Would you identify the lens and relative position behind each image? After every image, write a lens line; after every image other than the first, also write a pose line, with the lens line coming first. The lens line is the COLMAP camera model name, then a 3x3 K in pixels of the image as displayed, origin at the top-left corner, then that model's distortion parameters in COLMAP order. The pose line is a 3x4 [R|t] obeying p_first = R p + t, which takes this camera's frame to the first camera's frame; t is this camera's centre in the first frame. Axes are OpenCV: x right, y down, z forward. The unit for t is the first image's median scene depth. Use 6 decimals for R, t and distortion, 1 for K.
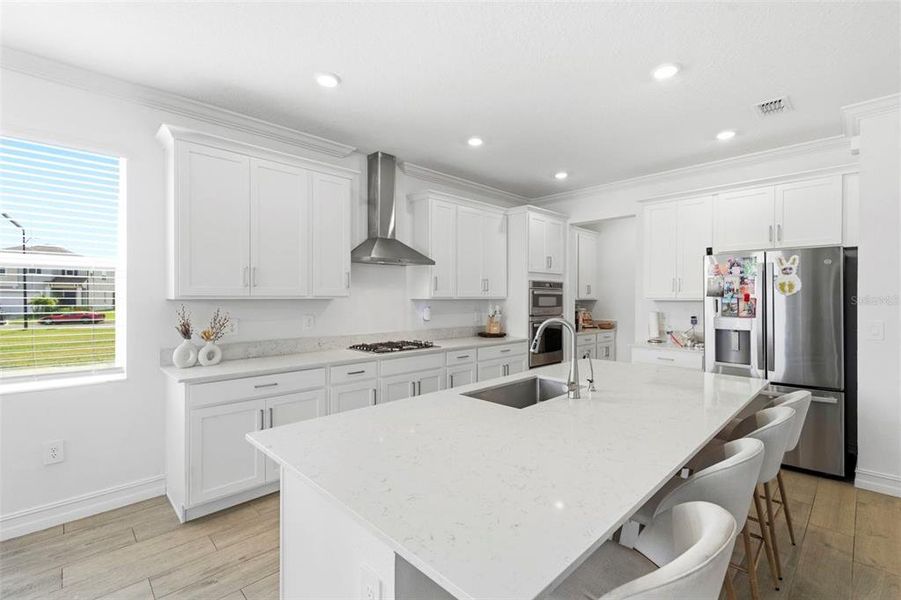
lens RADIAL K [[402.5, 0, 451.6], [0, 402.5, 298.3], [0, 0, 1]] dist [0.010886, -0.001777]
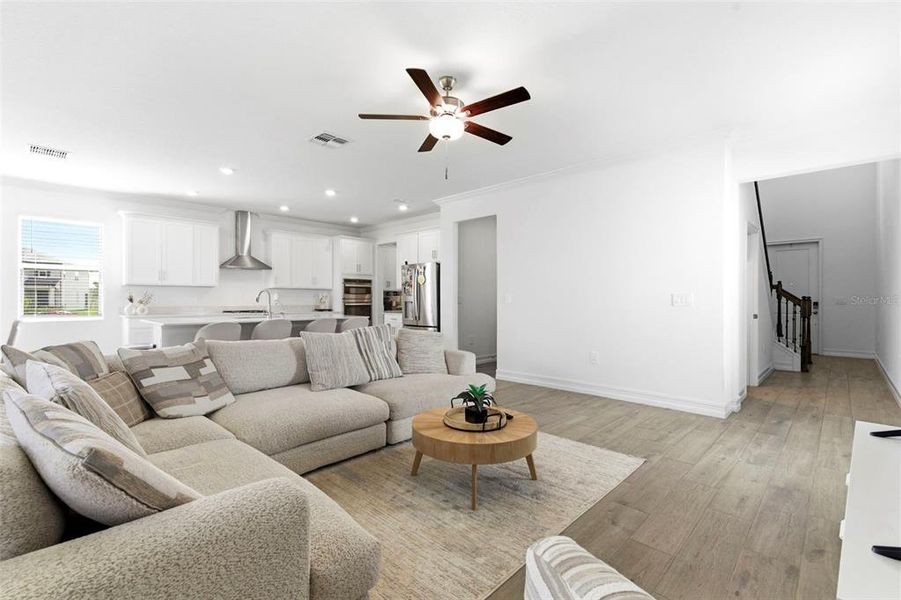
lens RADIAL K [[402.5, 0, 449.2], [0, 402.5, 298.3], [0, 0, 1]] dist [0.010886, -0.001777]
pose [[0.999222, -0.001106, 0.039420, 0.680171], [0.001299, 0.999987, -0.004875, 0.058978], [-0.039415, 0.004923, 0.999211, -0.877274]]
